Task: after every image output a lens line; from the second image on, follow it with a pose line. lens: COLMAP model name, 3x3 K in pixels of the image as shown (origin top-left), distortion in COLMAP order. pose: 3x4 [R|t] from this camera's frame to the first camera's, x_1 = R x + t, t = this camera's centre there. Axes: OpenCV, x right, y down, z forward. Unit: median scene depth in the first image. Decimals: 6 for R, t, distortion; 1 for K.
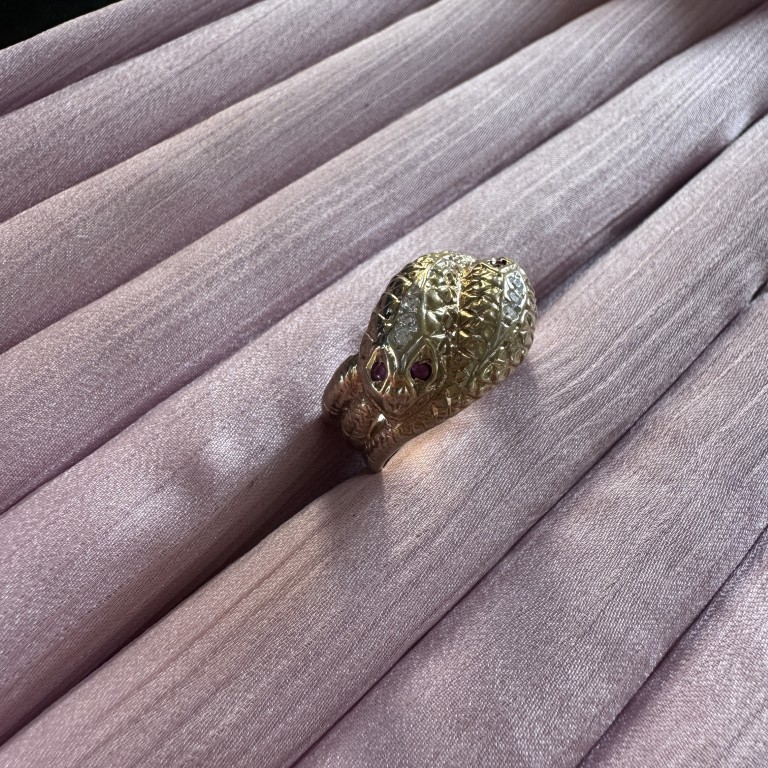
lens RADIAL K [[753.4, 0, 383.2], [0, 753.4, 304.4], [0, 0, 1]] dist [-0.005534, -0.003670]
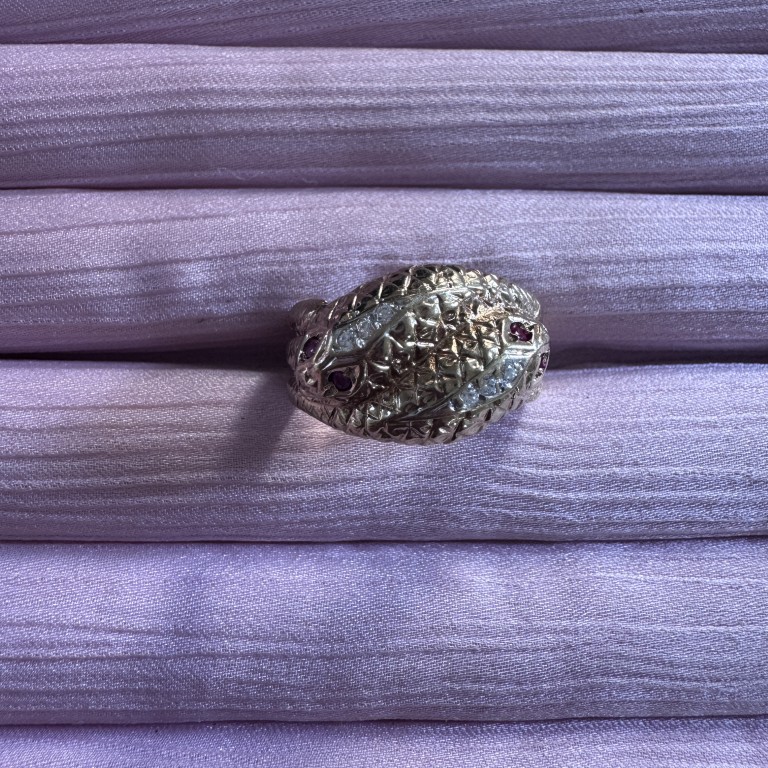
lens RADIAL K [[753.4, 0, 383.2], [0, 753.4, 304.4], [0, 0, 1]] dist [-0.005534, -0.003670]
pose [[0.734886, 0.659578, -0.157796, 0.139239], [-0.547581, 0.714346, 0.435734, -0.326540], [0.400122, -0.233809, 0.886135, 0.202640]]
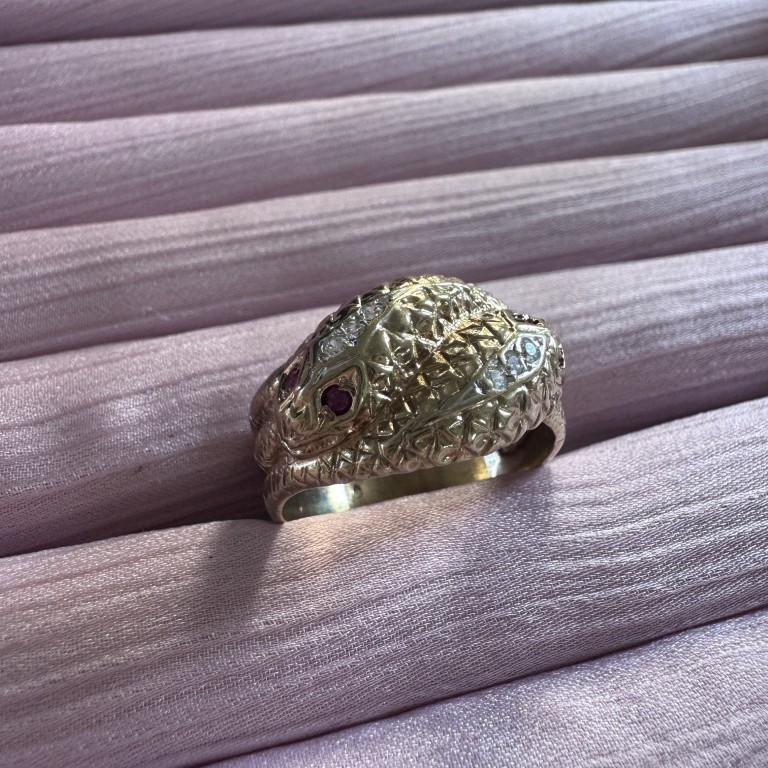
lens RADIAL K [[753.4, 0, 383.2], [0, 753.4, 304.4], [0, 0, 1]] dist [-0.005534, -0.003670]
pose [[0.884428, 0.346724, -0.312360, 0.232055], [-0.385661, 0.919916, -0.070856, 0.032411], [0.262777, 0.183132, 0.947318, 0.260549]]
